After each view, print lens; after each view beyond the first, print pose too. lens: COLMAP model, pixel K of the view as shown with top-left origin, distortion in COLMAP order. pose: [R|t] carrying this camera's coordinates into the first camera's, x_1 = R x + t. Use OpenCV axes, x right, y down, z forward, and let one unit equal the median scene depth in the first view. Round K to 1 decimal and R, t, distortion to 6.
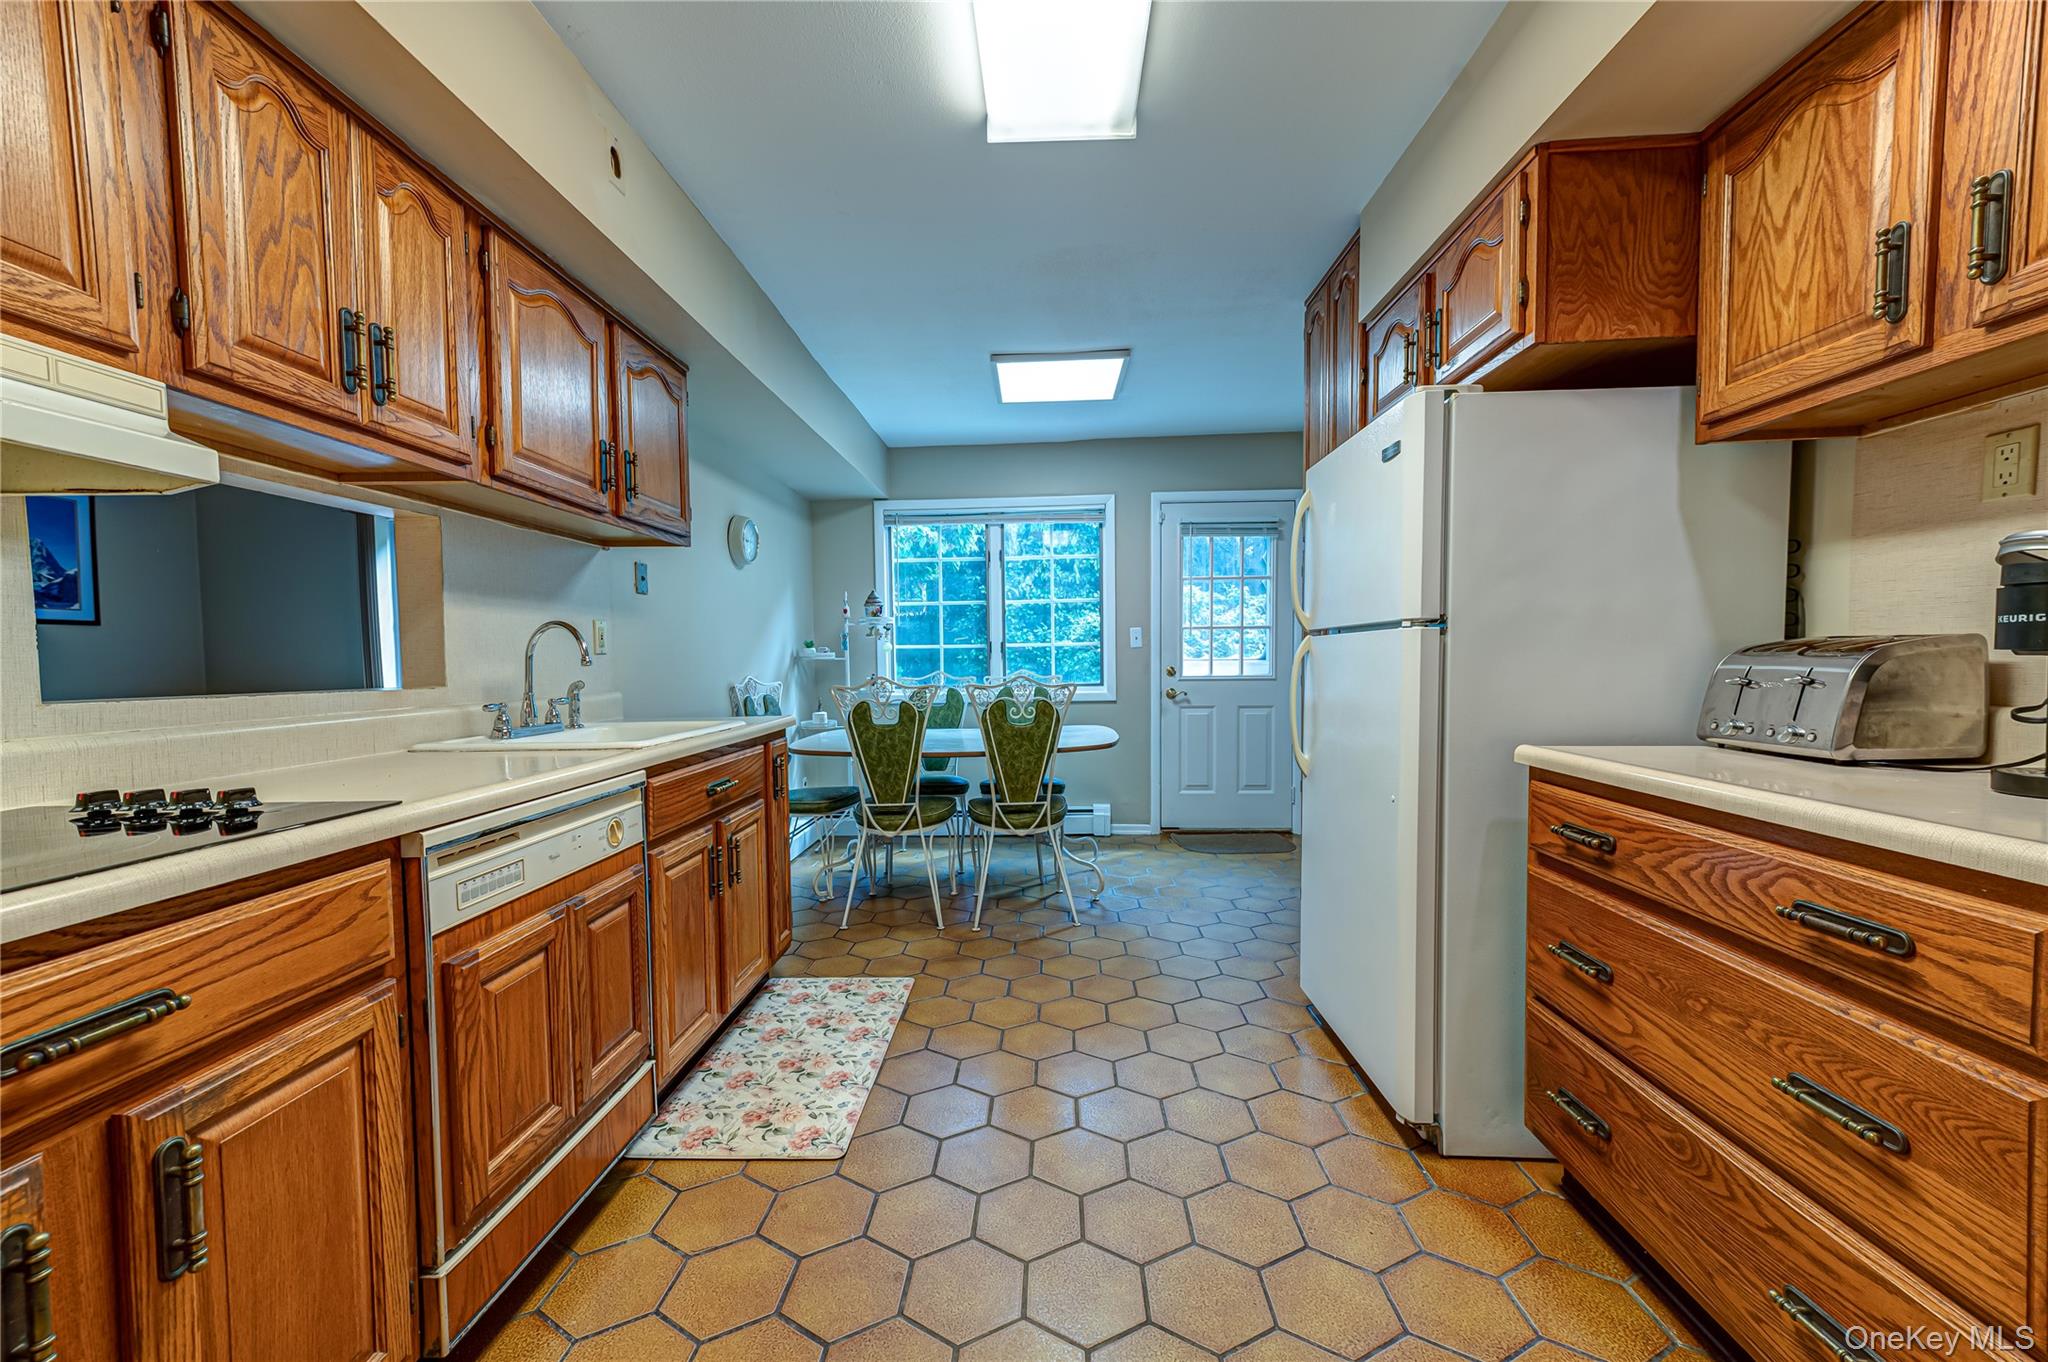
lens RADIAL K [[796.9, 0, 1027.2], [0, 796.9, 687.6], [0, 0, 1]] dist [0.011975, -0.000065]
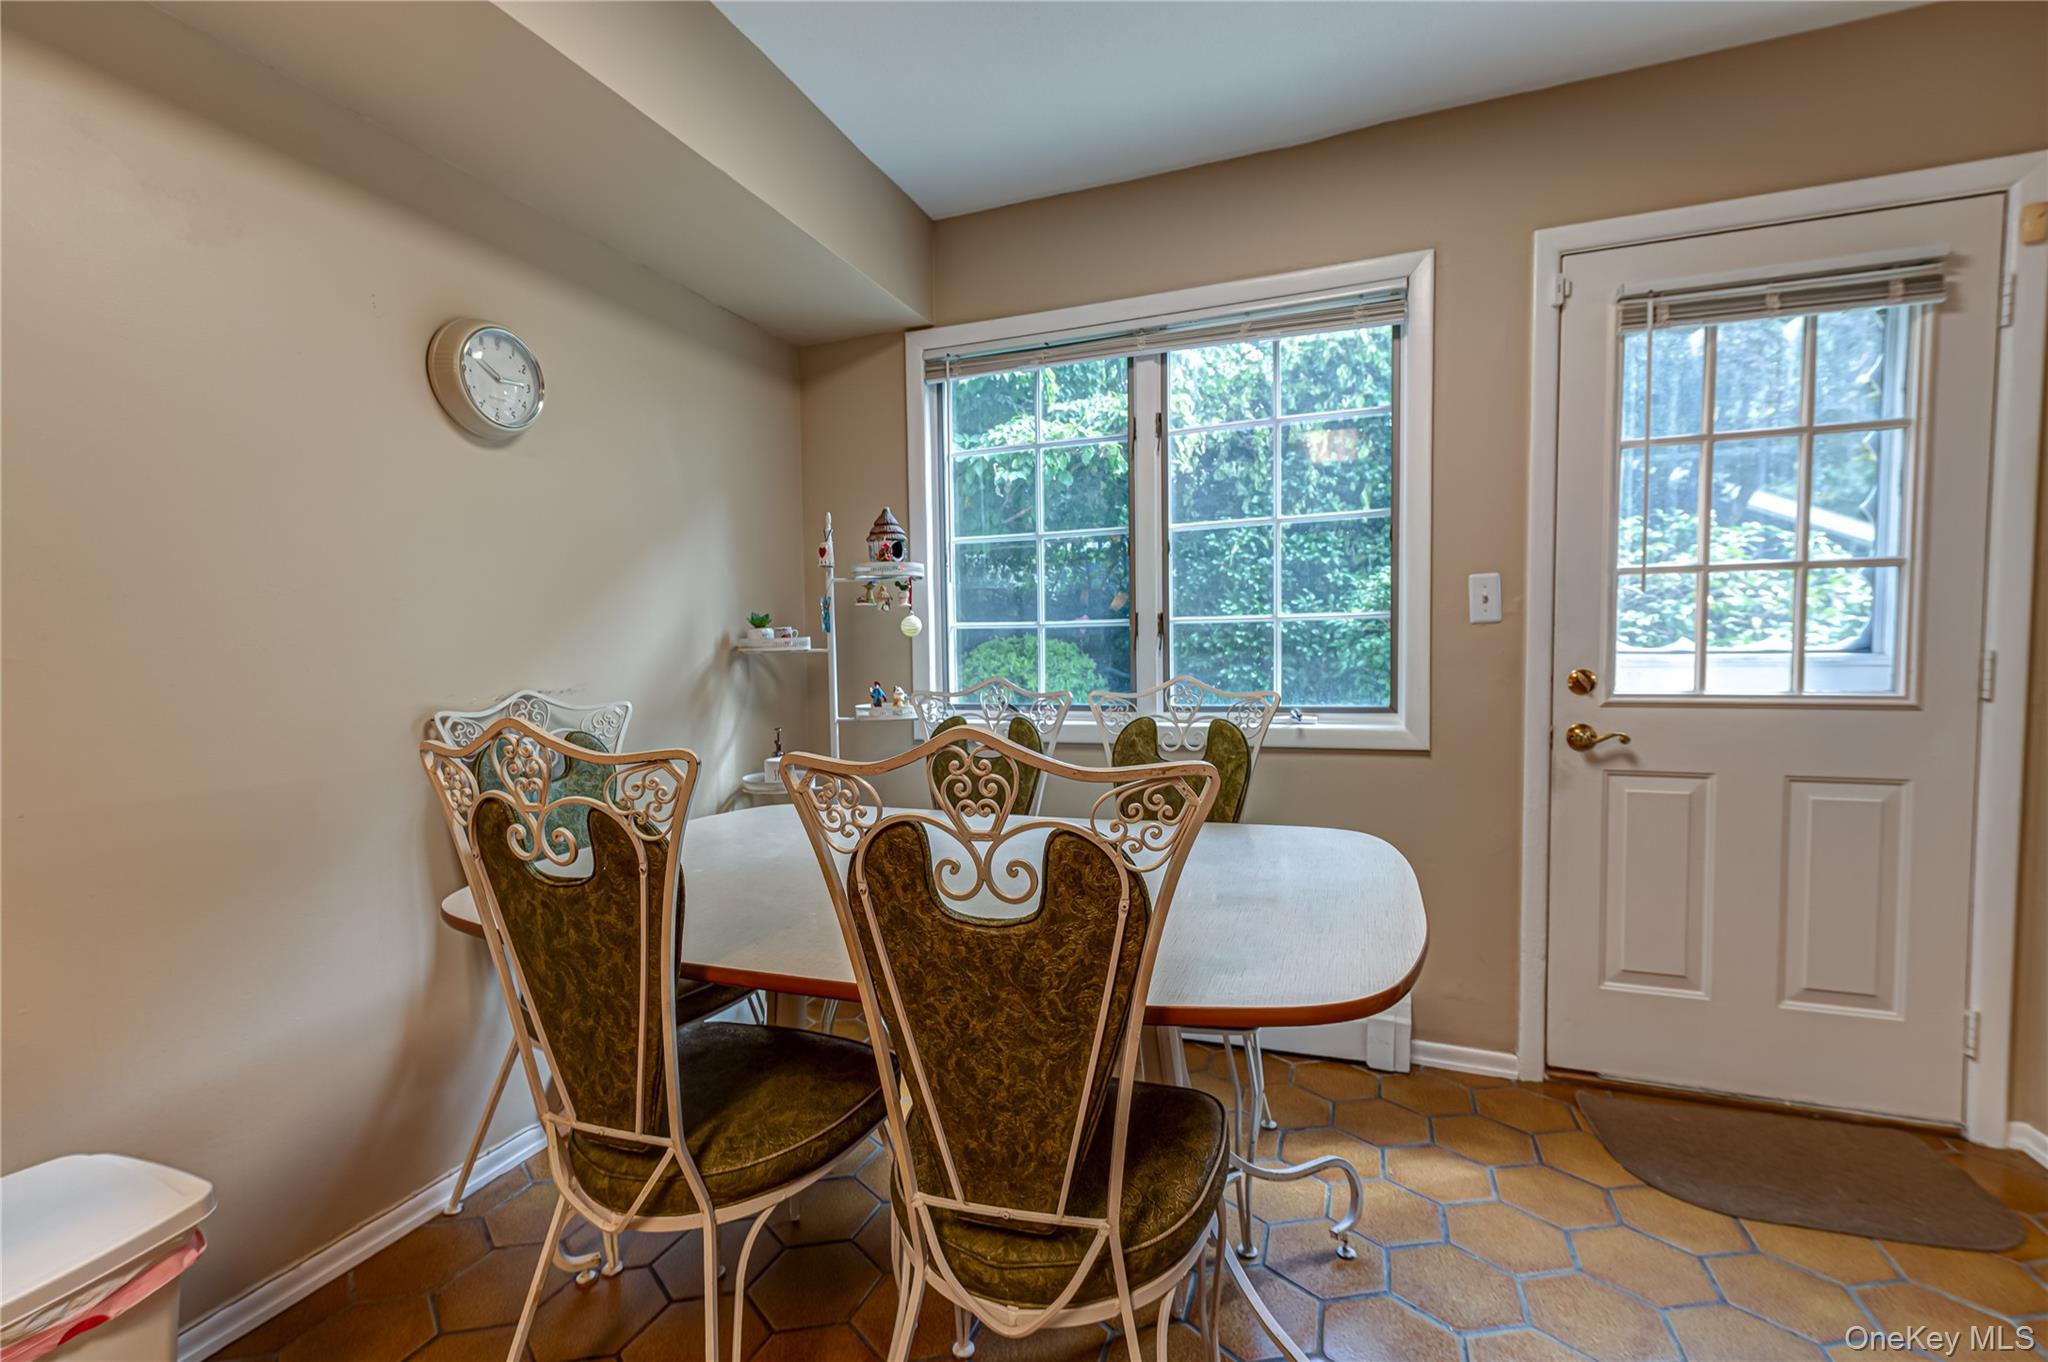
lens RADIAL K [[917.9, 0, 1010.3], [0, 917.9, 691.0], [0, 0, 1]] dist [0.001410, 0.000128]
pose [[0.947420, 0.014254, -0.319676, 0.057481], [-0.010273, 0.999847, 0.014136, -0.018867], [0.319829, -0.010109, 0.947421, 0.477557]]
